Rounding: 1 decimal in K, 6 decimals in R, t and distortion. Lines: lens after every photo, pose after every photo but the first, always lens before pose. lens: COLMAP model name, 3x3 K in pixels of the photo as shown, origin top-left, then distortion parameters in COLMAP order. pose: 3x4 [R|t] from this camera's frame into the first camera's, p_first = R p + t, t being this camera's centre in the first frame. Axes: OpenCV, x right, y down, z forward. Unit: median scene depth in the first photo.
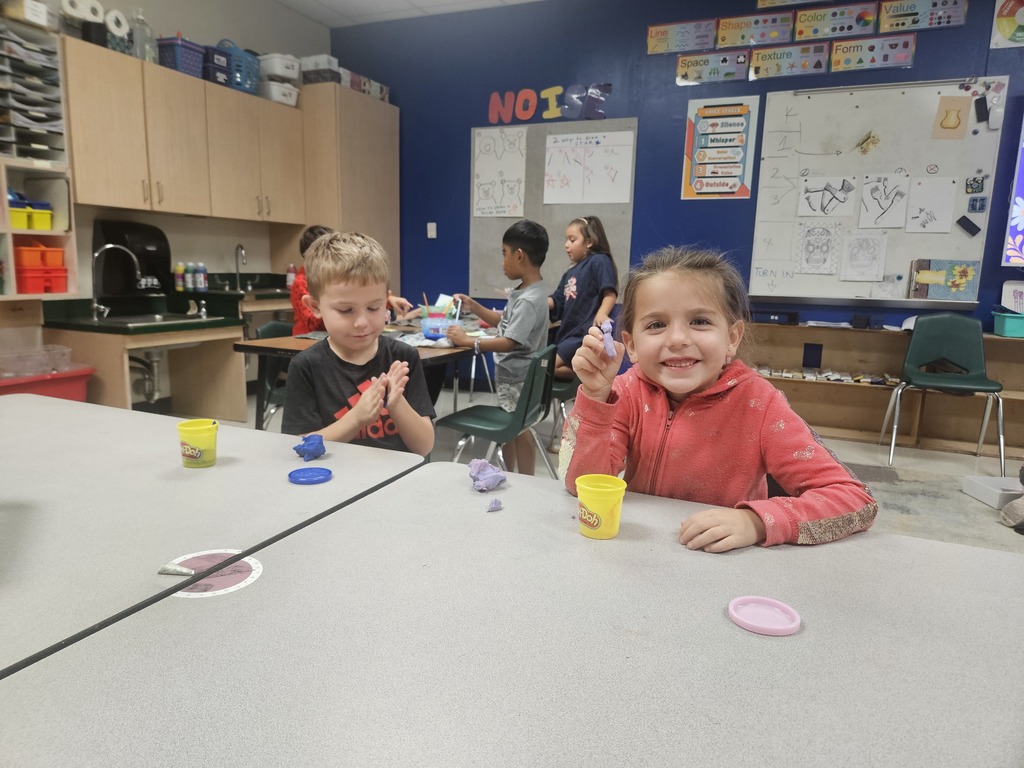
lens RADIAL K [[683.1, 0, 508.0], [0, 683.1, 383.7], [0, 0, 1]] dist [-0.007510, -0.007228]
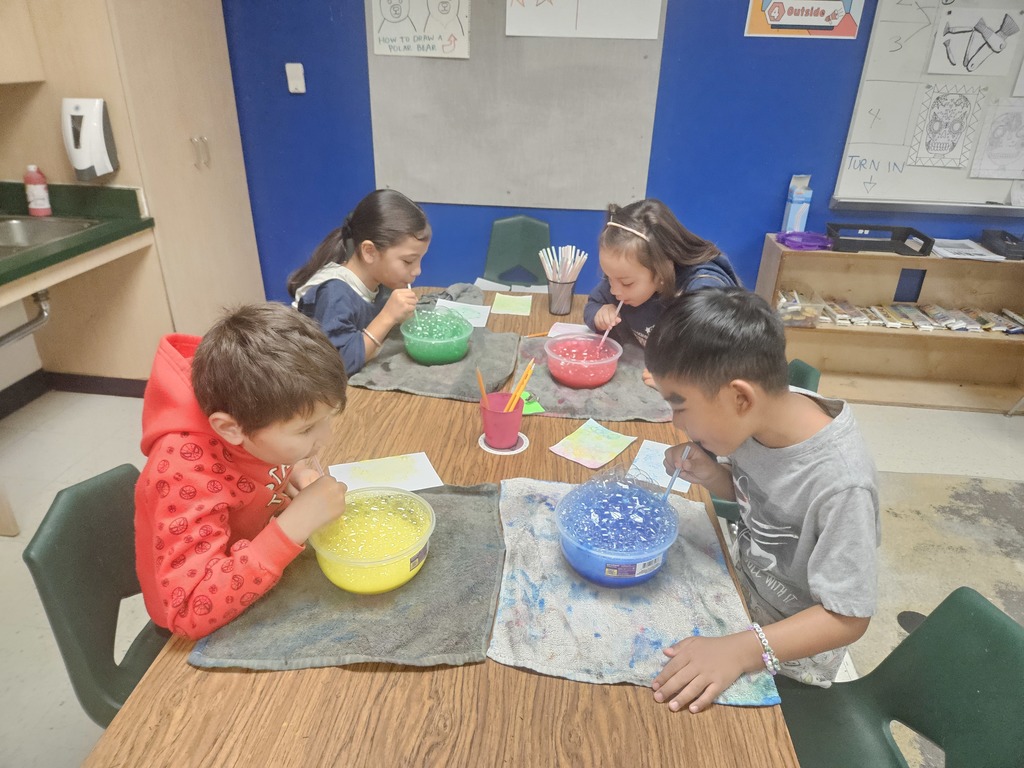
lens RADIAL K [[683.1, 0, 513.9], [0, 683.1, 384.1], [0, 0, 1]] dist [-0.007510, -0.007228]
pose [[0.958925, -0.119072, 0.257459, -0.139849], [0.044680, 0.959704, 0.277438, -0.159299], [-0.280119, -0.254539, 0.925604, 0.446144]]
